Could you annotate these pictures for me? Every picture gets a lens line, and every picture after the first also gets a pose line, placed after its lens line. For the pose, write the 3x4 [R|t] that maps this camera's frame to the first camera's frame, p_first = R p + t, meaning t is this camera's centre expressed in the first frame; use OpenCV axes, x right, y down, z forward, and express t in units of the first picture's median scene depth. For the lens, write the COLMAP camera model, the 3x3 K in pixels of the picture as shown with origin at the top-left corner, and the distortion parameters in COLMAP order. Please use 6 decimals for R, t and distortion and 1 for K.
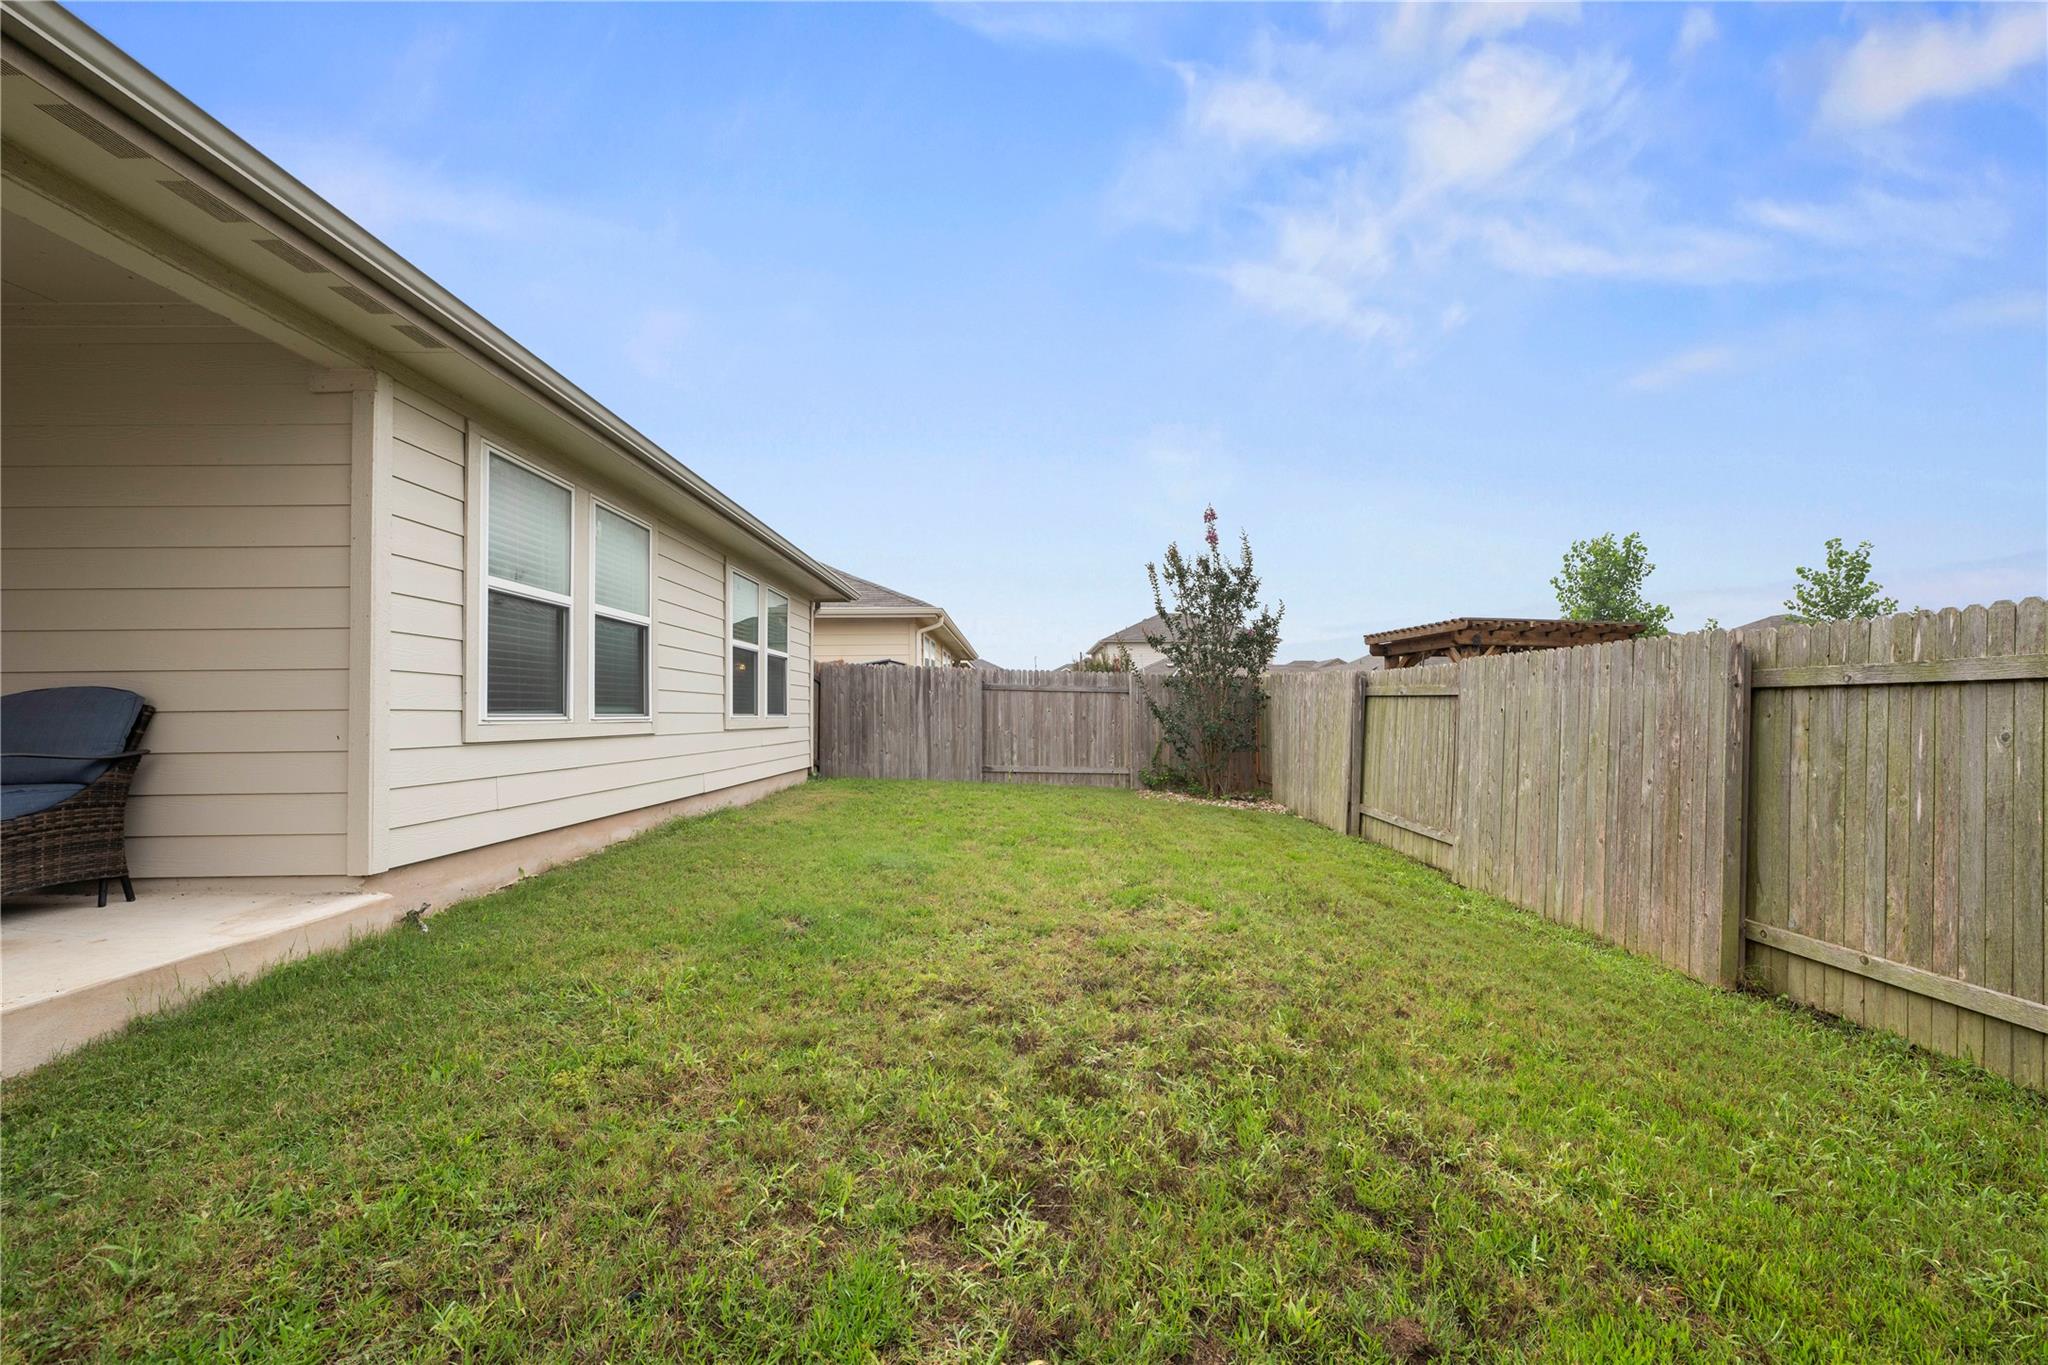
lens RADIAL K [[813.7, 0, 1035.4], [0, 813.7, 693.1], [0, 0, 1]] dist [0.001751, -0.000970]
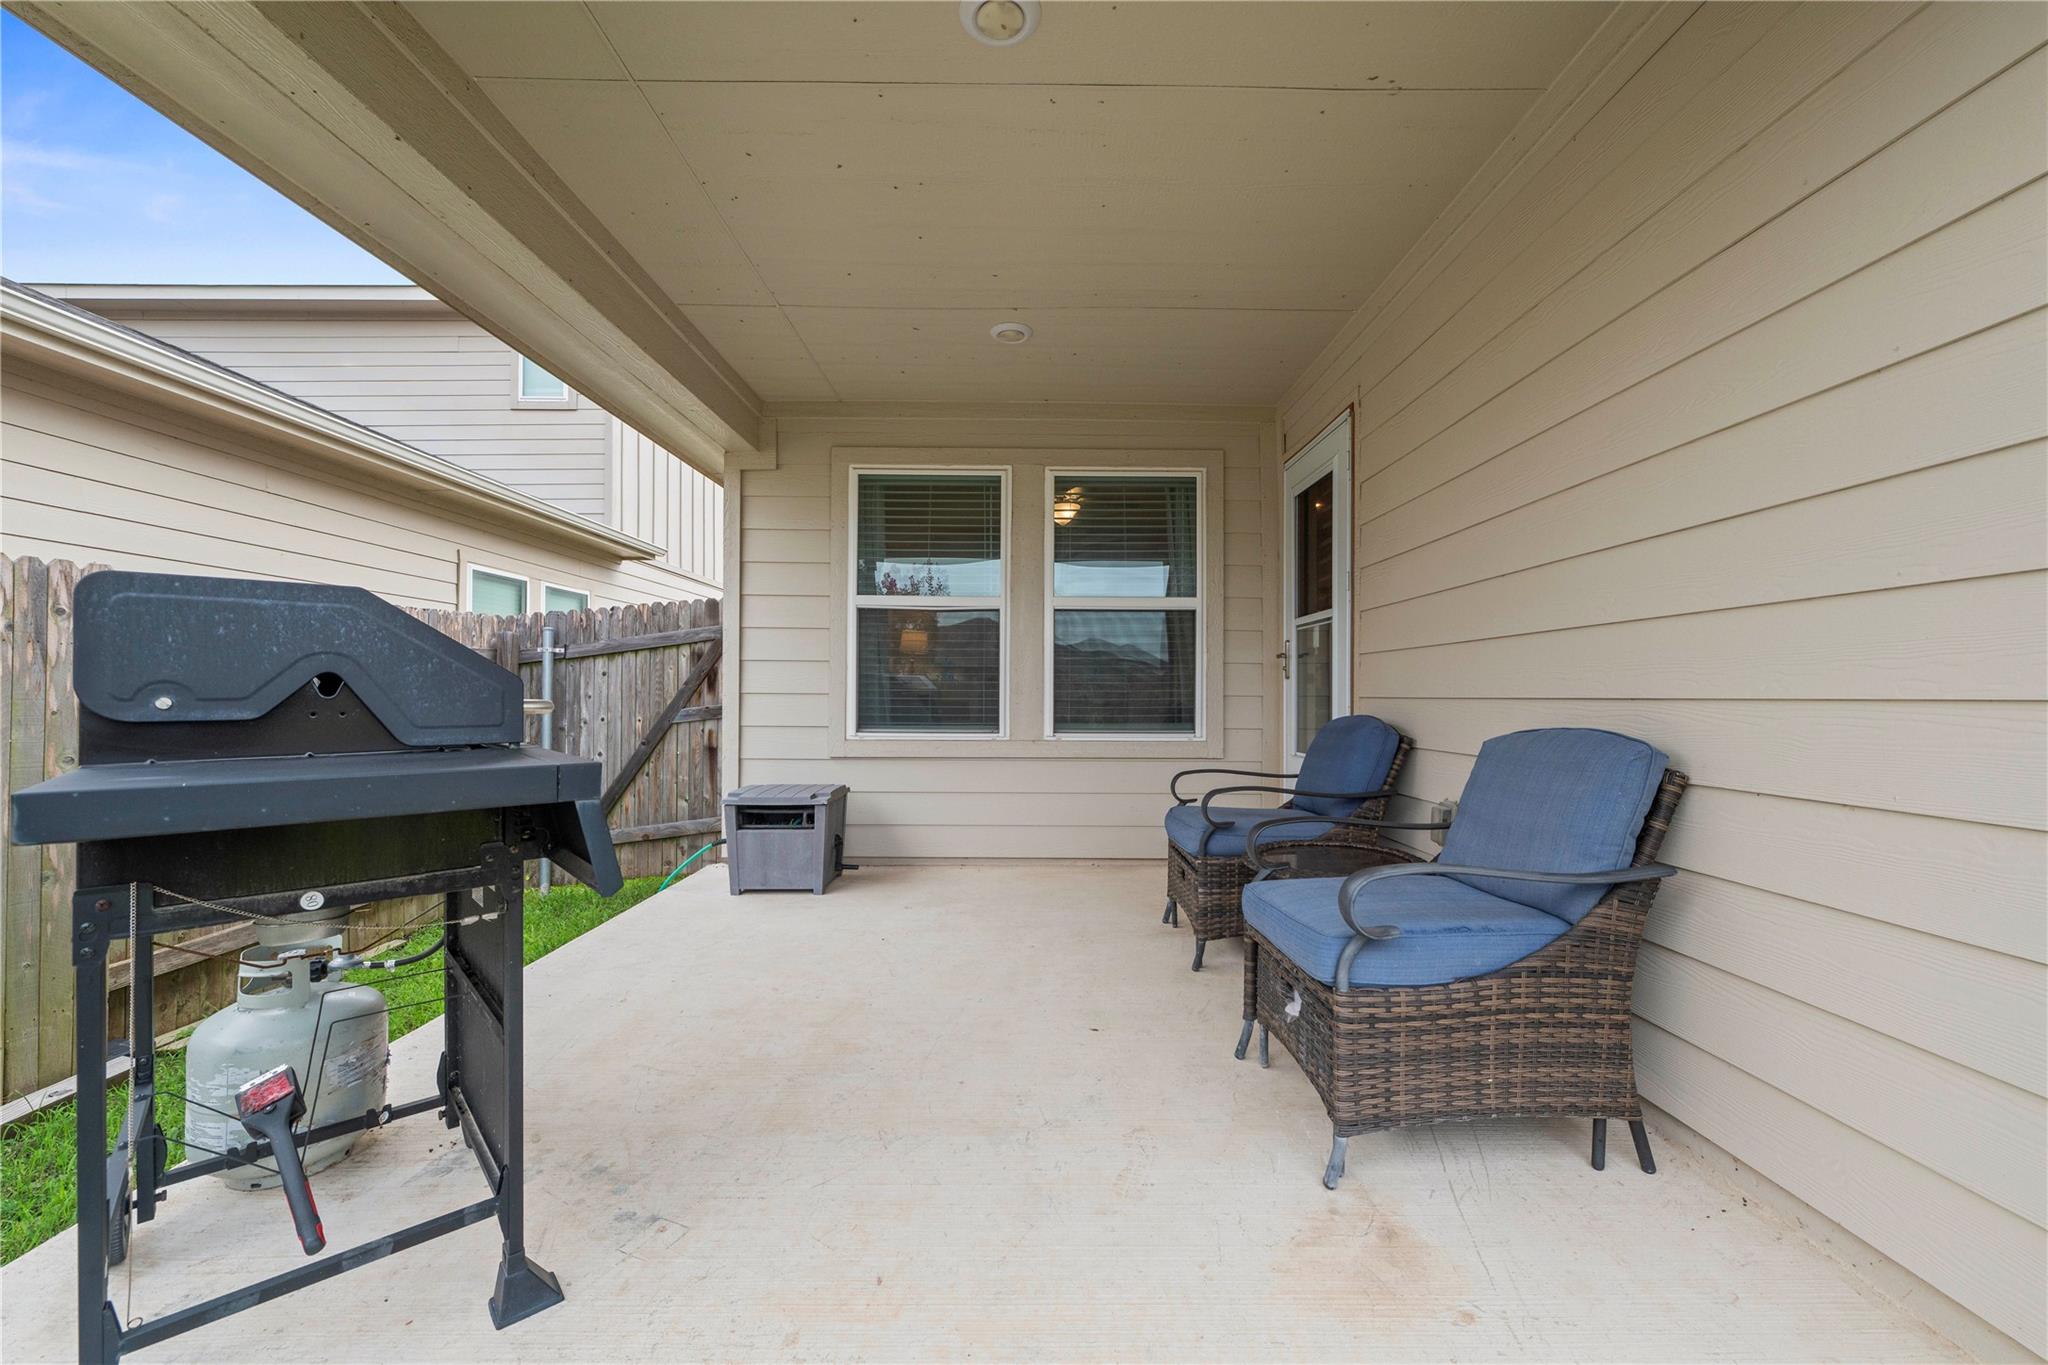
lens RADIAL K [[813.7, 0, 1029.3], [0, 813.7, 683.7], [0, 0, 1]] dist [0.001751, -0.000970]
pose [[-0.004182, -0.002201, -0.999989, -0.593434], [0.021957, 0.999756, -0.002292, -0.045213], [0.999750, -0.021967, -0.004133, 0.610702]]
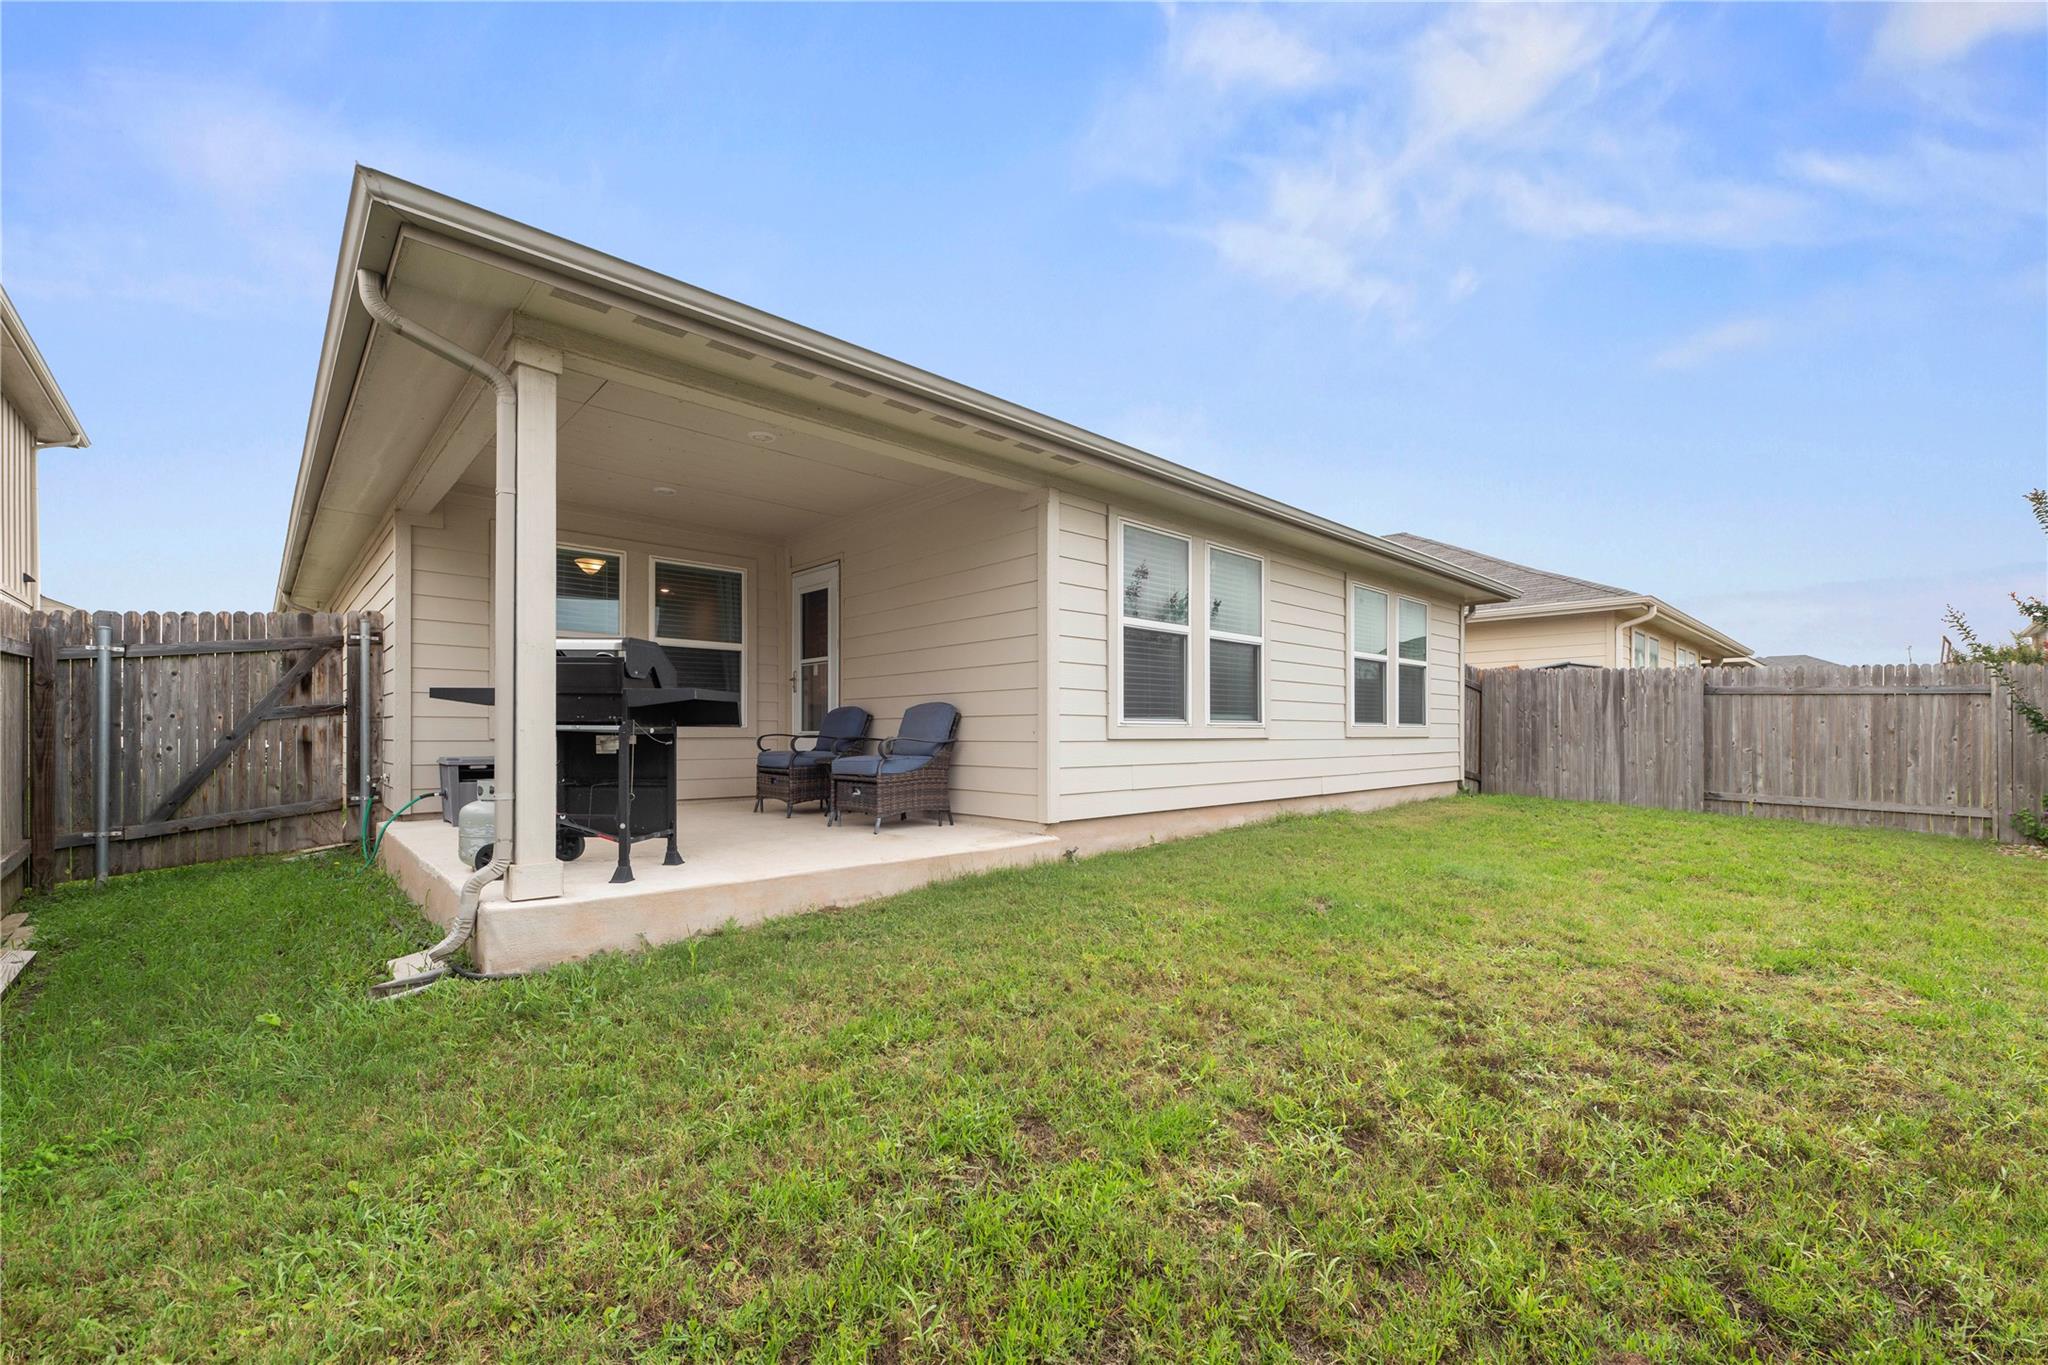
lens RADIAL K [[813.7, 0, 1021.8], [0, 813.7, 722.1], [0, 0, 1]] dist [0.001751, -0.000970]
pose [[0.669233, 0.000698, -0.743052, 0.267749], [0.012513, 0.999847, 0.012209, 0.015663], [0.742947, -0.017469, 0.669122, -0.044754]]
